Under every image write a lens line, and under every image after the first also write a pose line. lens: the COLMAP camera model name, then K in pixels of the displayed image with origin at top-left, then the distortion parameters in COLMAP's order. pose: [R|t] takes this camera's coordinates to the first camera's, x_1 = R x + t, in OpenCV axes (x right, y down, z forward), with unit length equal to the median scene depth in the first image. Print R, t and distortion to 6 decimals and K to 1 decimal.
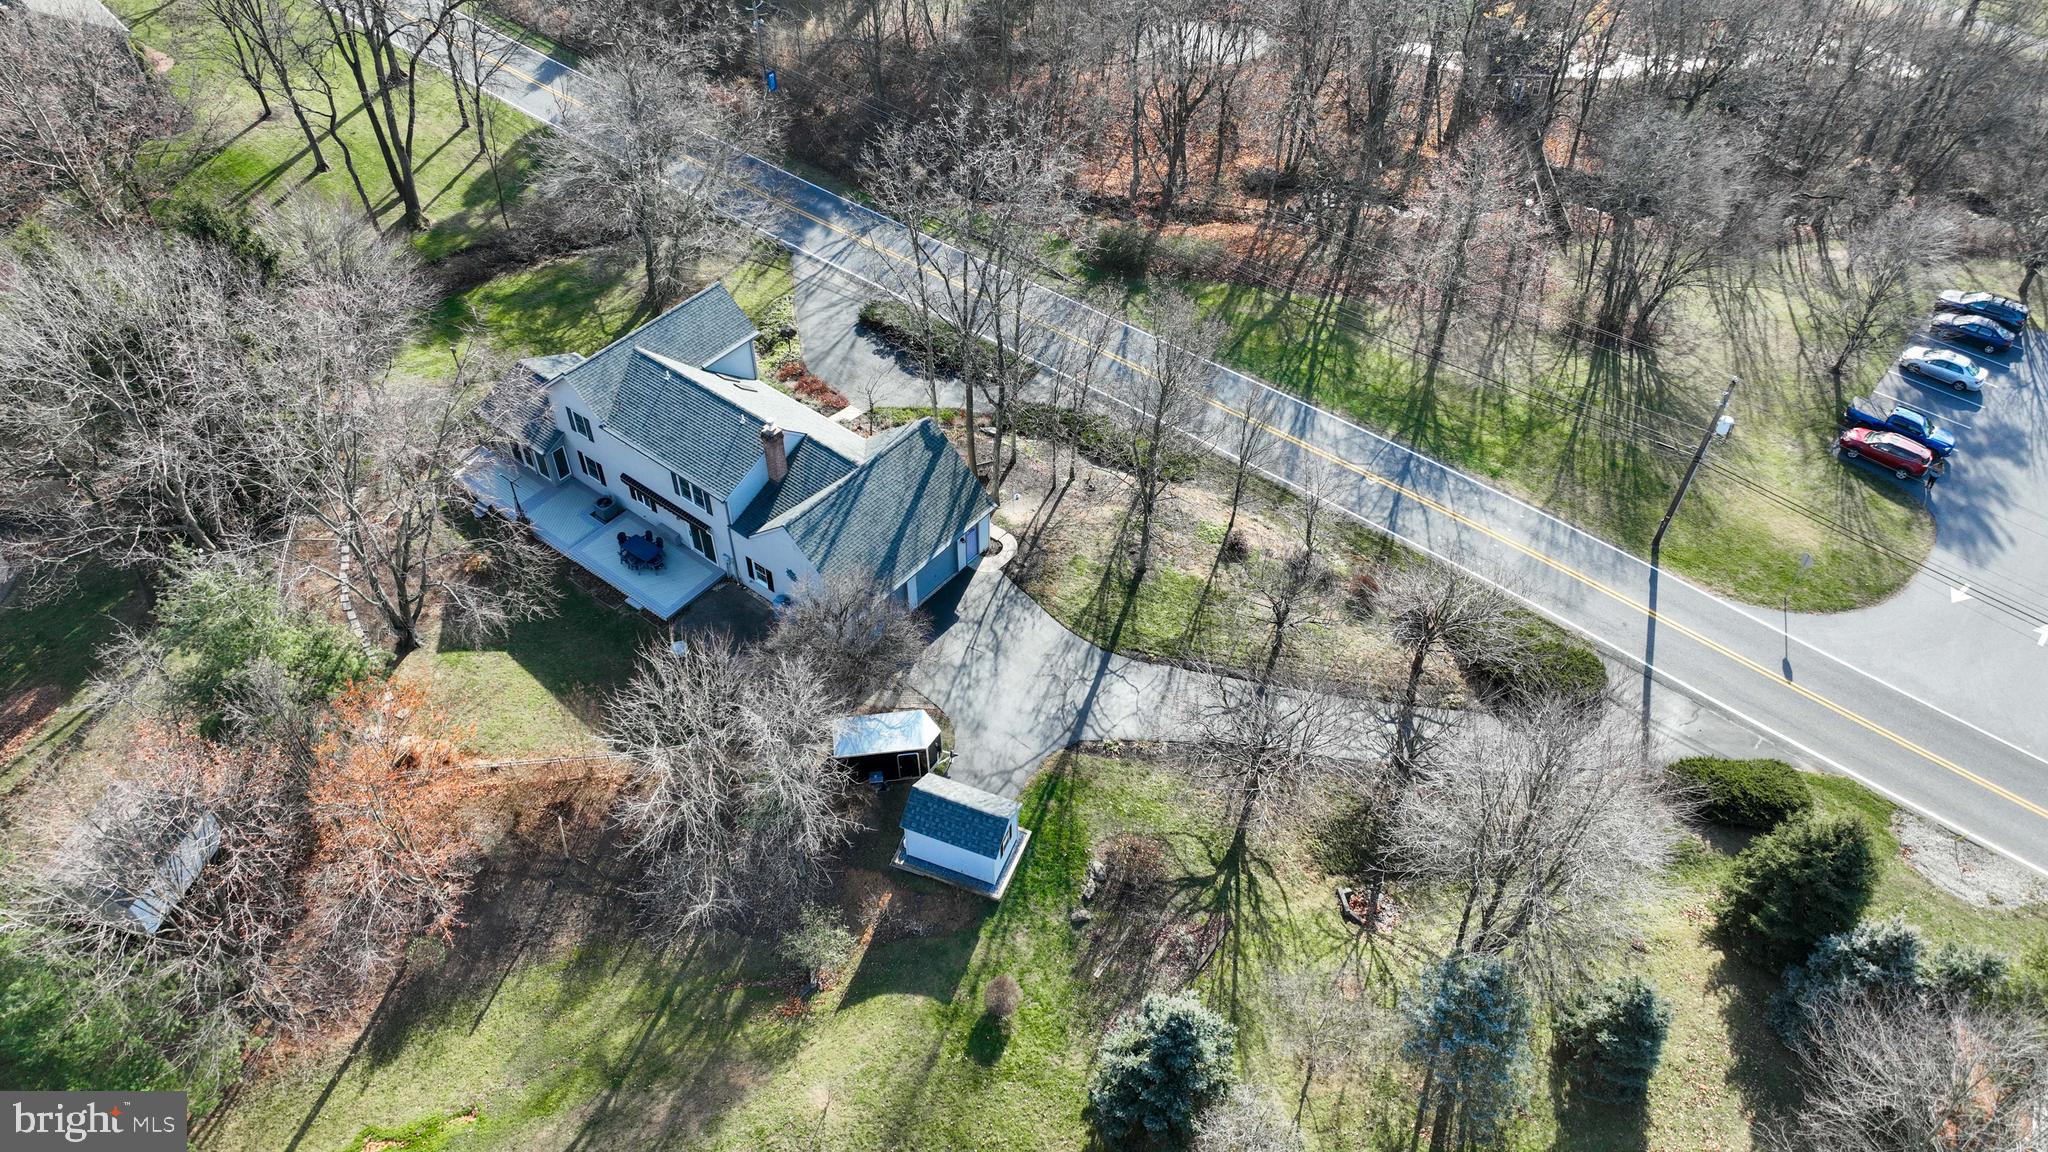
lens RADIAL K [[1438.8, 0, 1032.2], [0, 1438.8, 584.4], [0, 0, 1]] dist [0.004809, 0.006577]
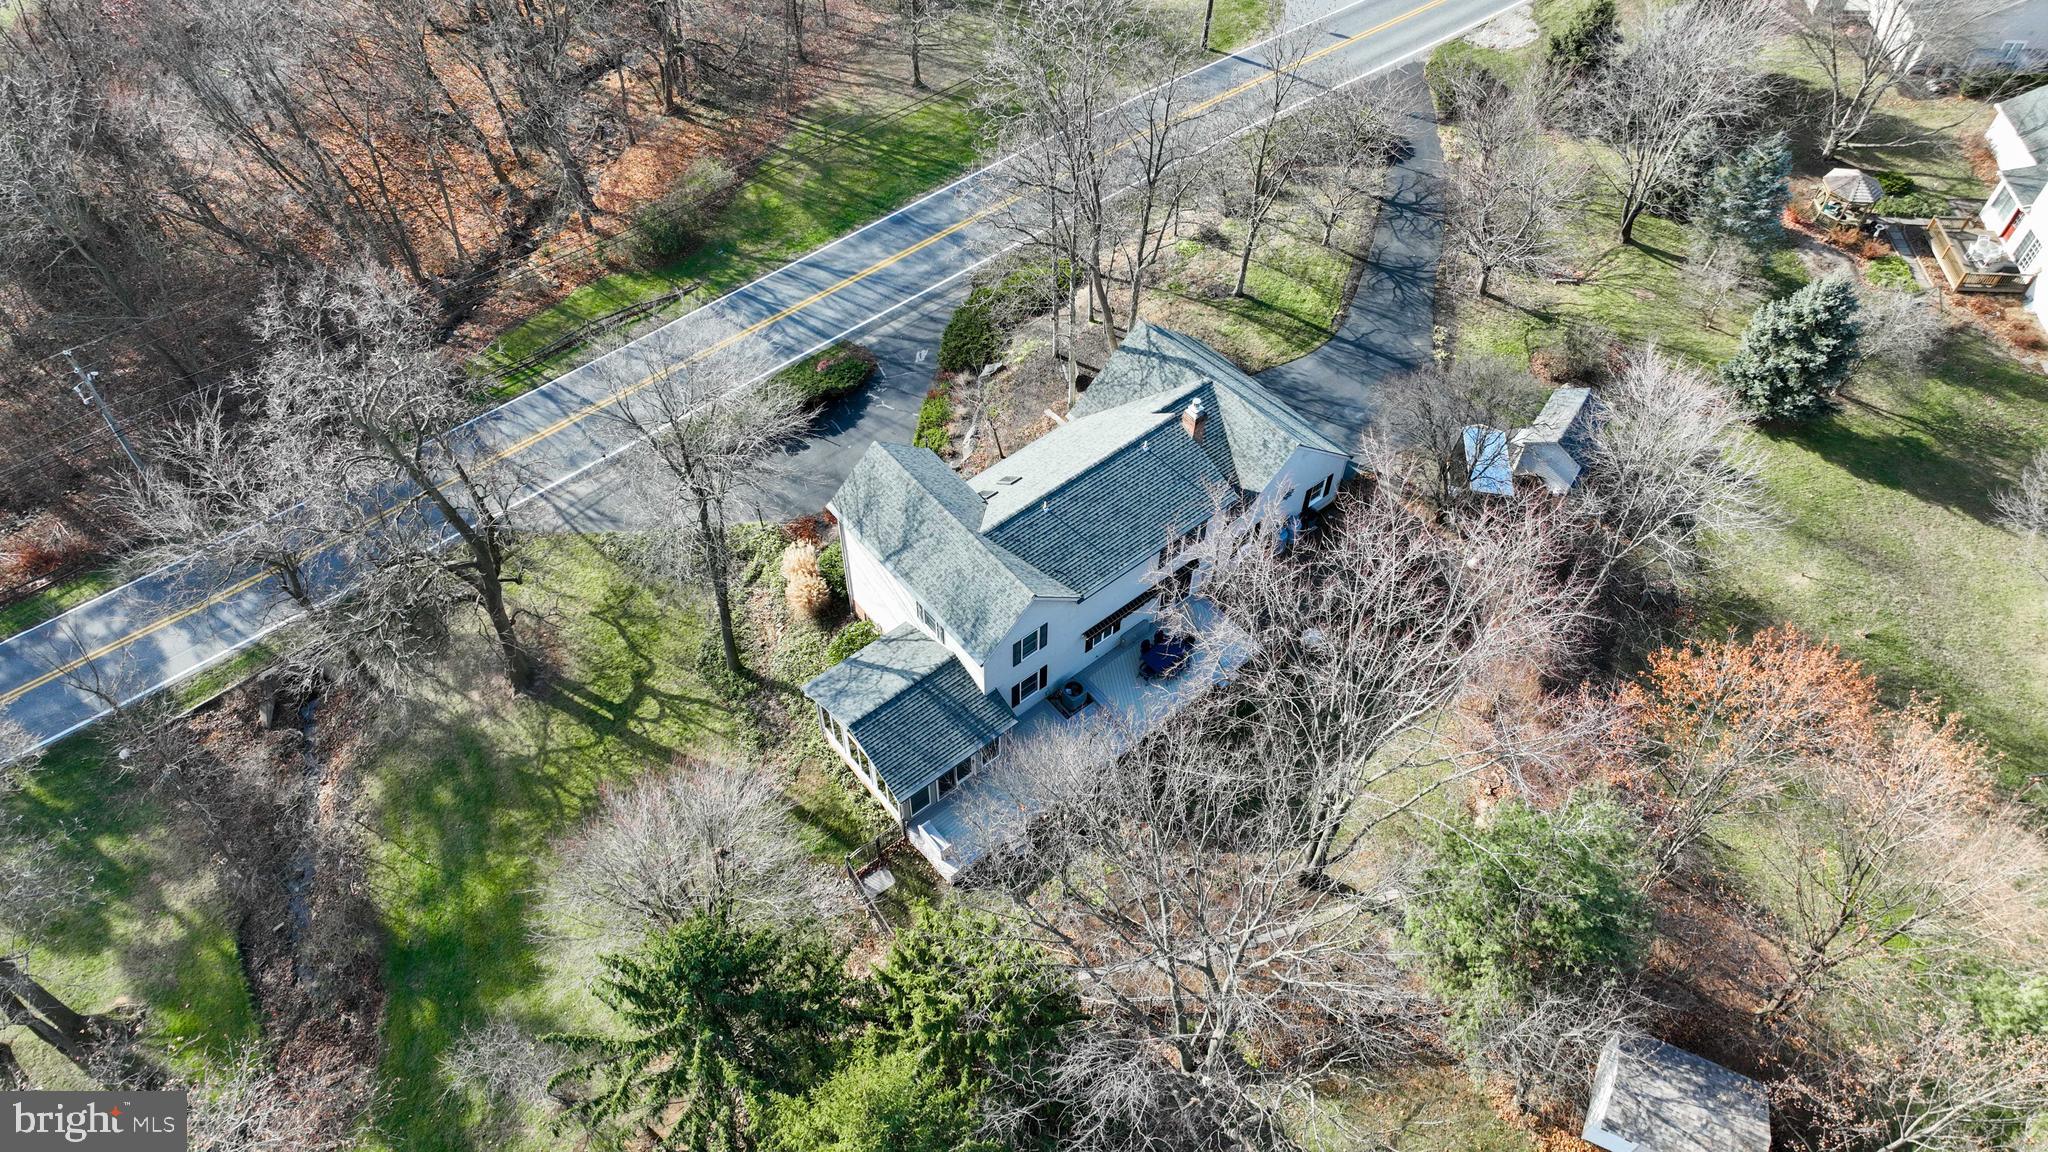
lens RADIAL K [[1438.8, 0, 1036.9], [0, 1438.8, 583.9], [0, 0, 1]] dist [0.004809, 0.006577]
pose [[0.209211, -0.771436, 0.600931, -0.762448], [0.686825, 0.553354, 0.471245, -0.497854], [-0.696062, 0.314144, 0.645609, 0.487568]]
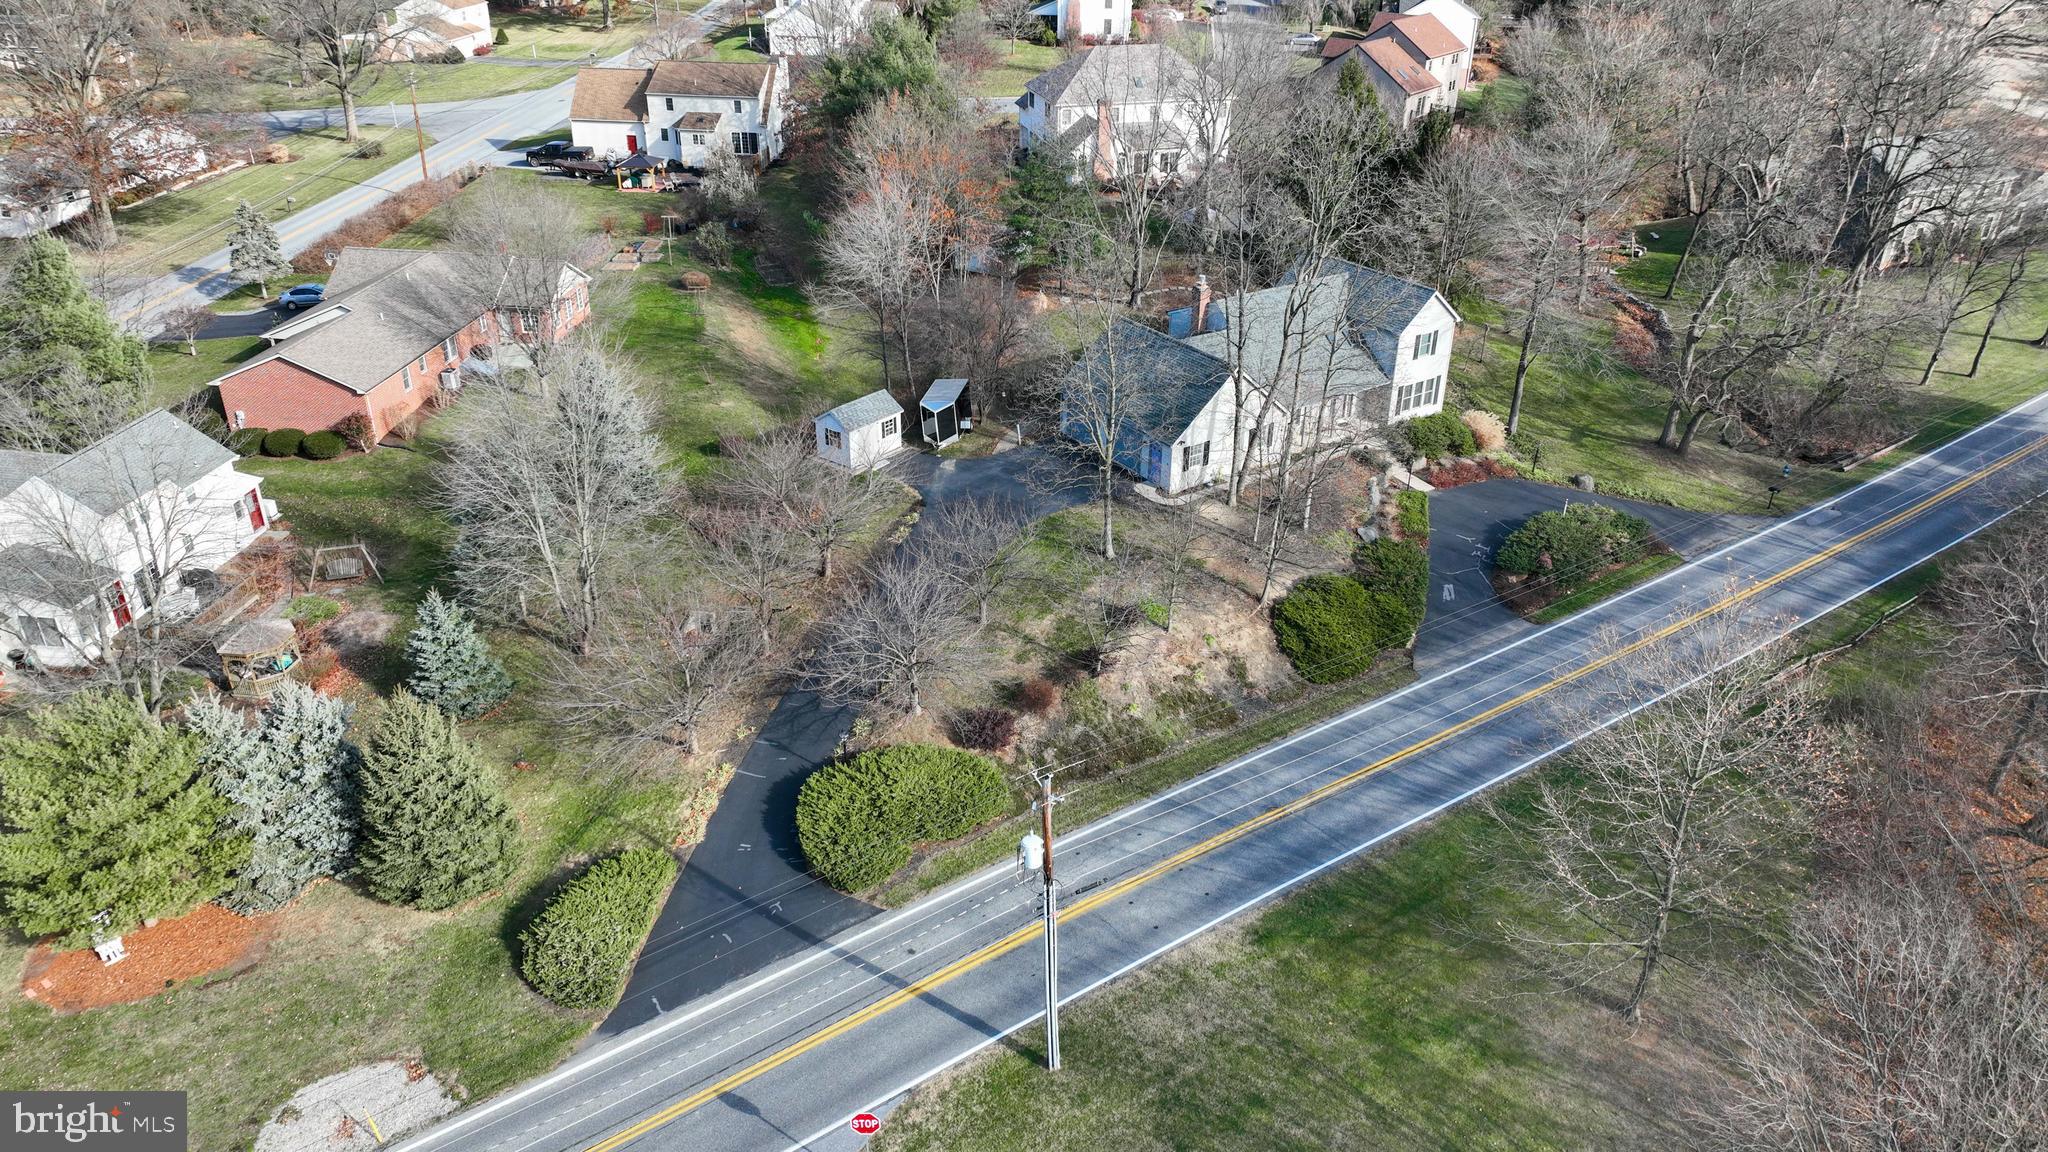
lens RADIAL K [[1438.8, 0, 1024.6], [0, 1438.8, 579.4], [0, 0, 1]] dist [0.004809, 0.006577]
pose [[-0.293346, 0.441749, -0.847824, 0.917475], [-0.688281, 0.517897, 0.507988, -0.453744], [0.663489, 0.732558, 0.152124, 0.832848]]
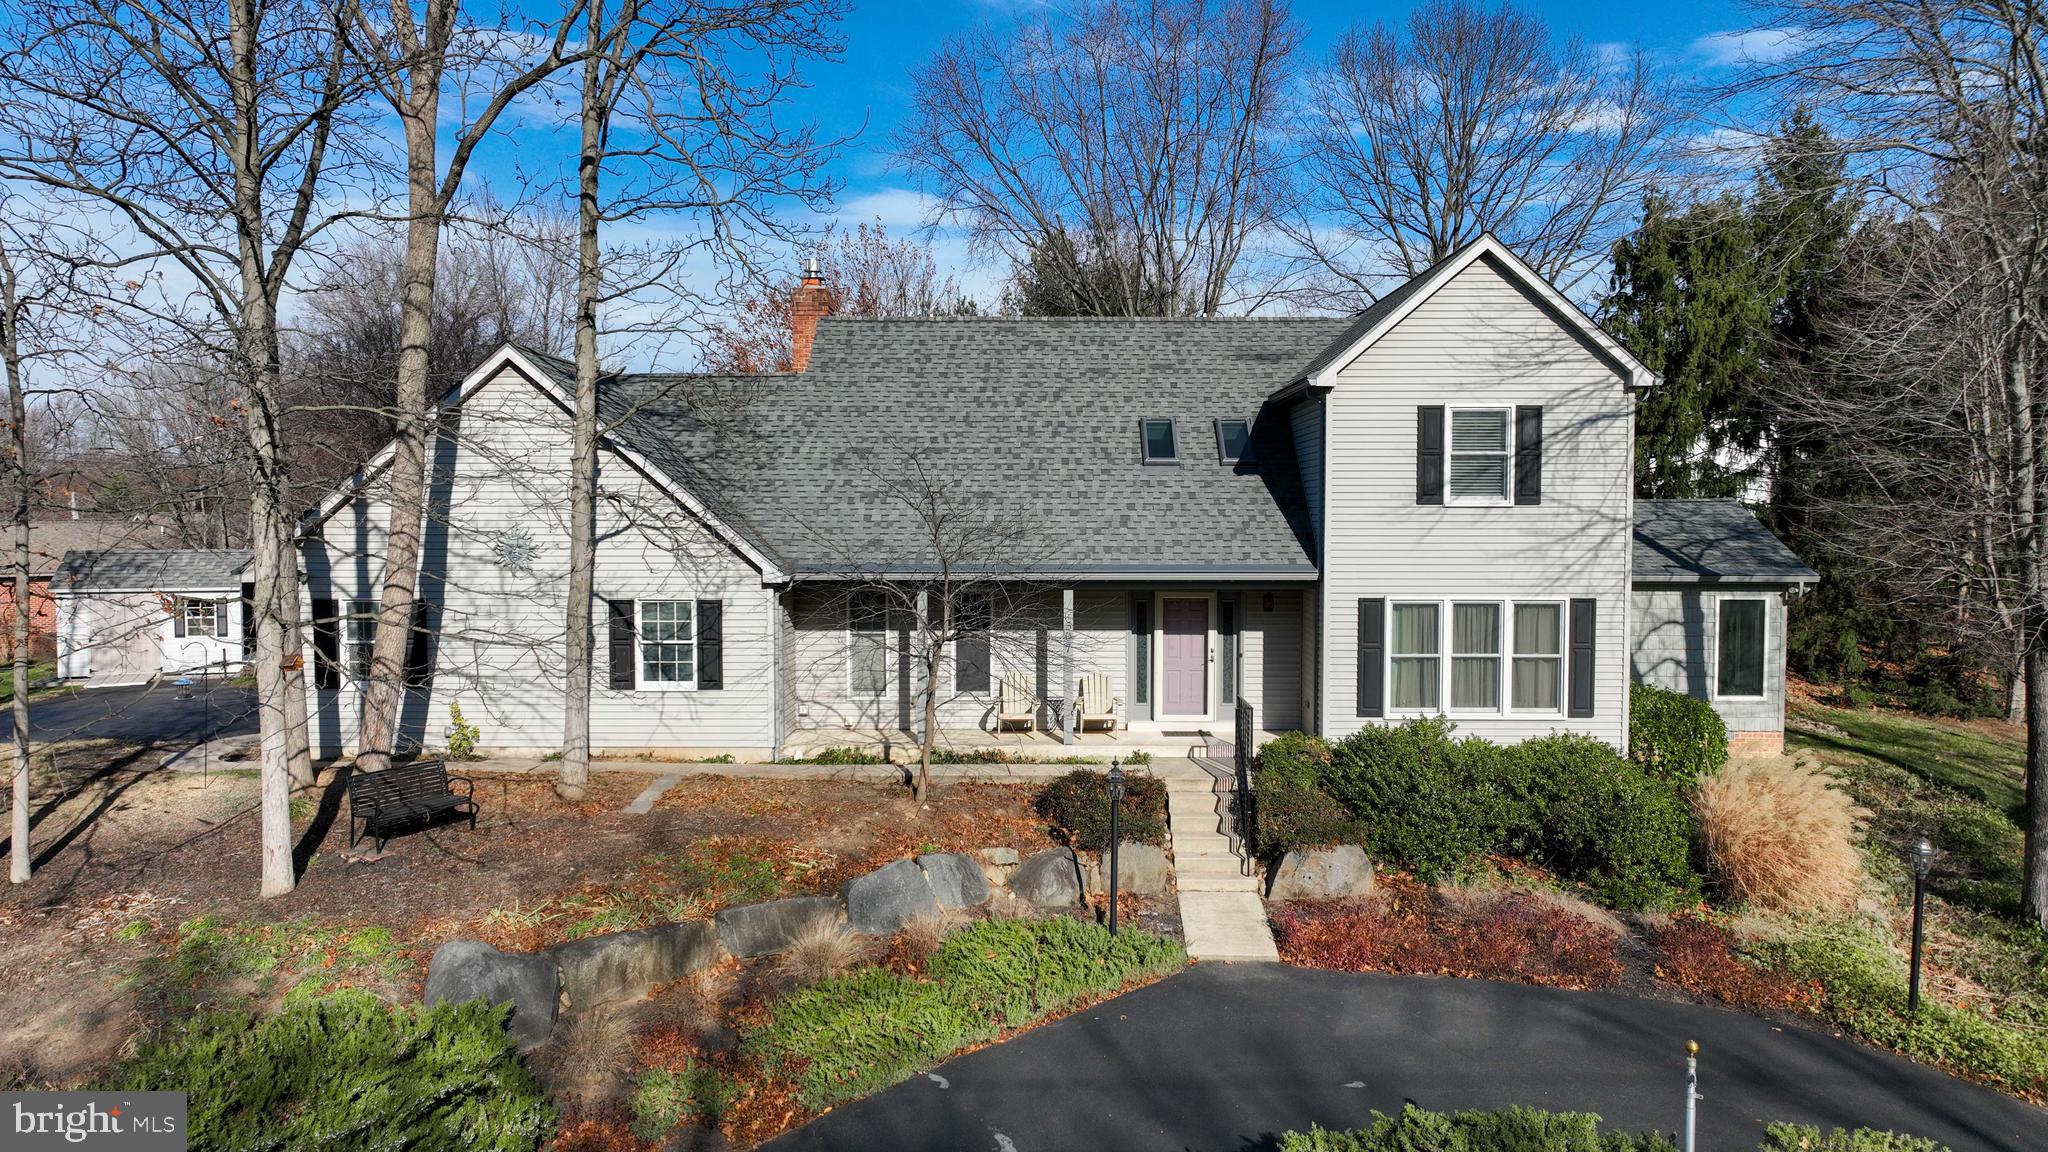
lens RADIAL K [[1438.8, 0, 1027.9], [0, 1438.8, 571.2], [0, 0, 1]] dist [0.004809, 0.006577]
pose [[-0.793853, 0.015872, -0.607902, 0.027465], [-0.438652, 0.677401, 0.590518, -0.308050], [0.421167, 0.735443, -0.530795, 1.221354]]
